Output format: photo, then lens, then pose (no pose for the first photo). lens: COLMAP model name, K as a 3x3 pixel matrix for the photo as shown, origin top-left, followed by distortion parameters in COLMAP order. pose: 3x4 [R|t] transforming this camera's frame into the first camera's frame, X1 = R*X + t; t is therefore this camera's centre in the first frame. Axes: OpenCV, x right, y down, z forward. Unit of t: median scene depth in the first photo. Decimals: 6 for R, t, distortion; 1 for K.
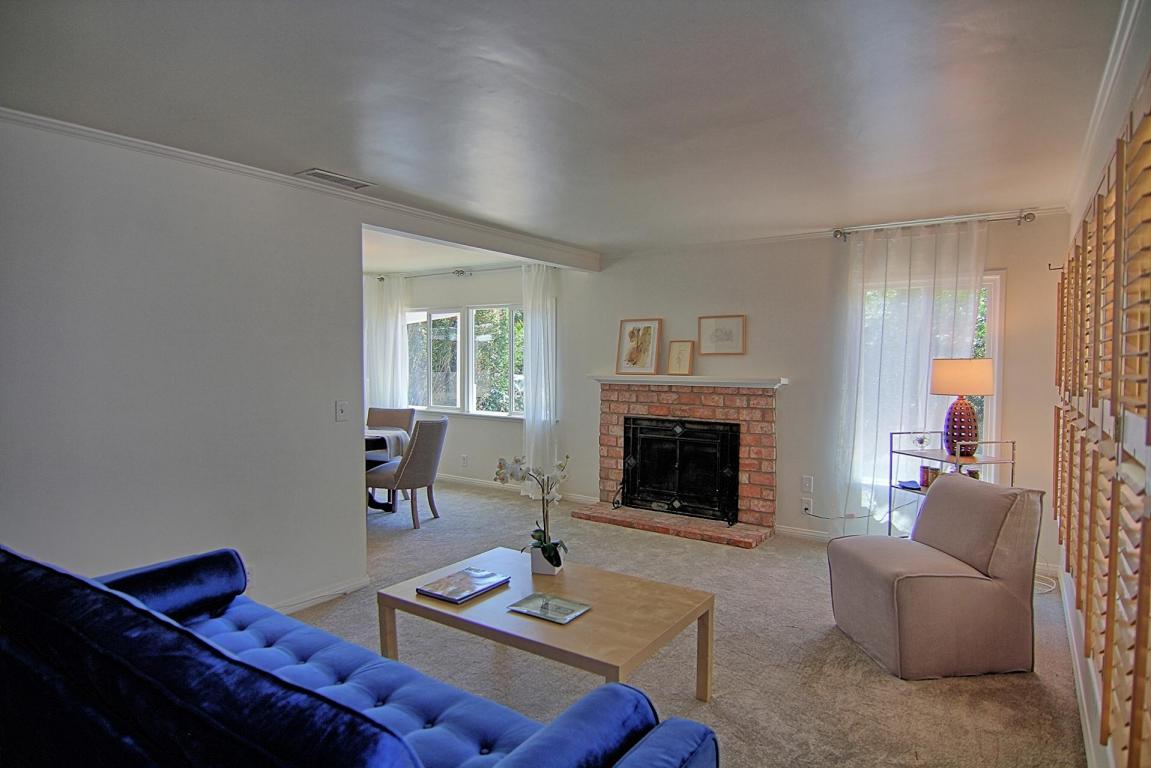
lens RADIAL K [[650.6, 0, 575.5], [0, 650.6, 384.0], [0, 0, 1]] dist [-0.005338, -0.003606]
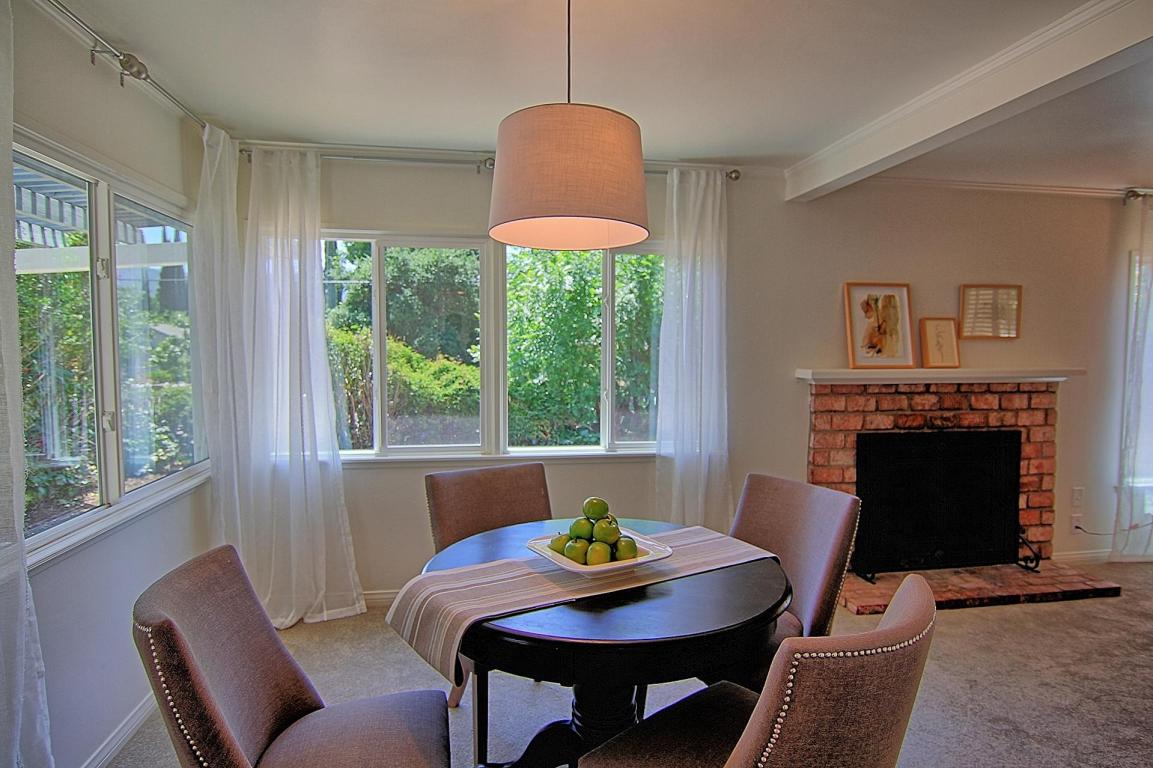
lens RADIAL K [[651.7, 0, 576.5], [0, 651.7, 384.0], [0, 0, 1]] dist [-0.005338, -0.003606]
pose [[0.711109, -0.041171, 0.701875, -0.598420], [0.028146, 0.999151, 0.030092, -0.028184], [-0.702518, -0.001644, 0.711664, 0.776793]]
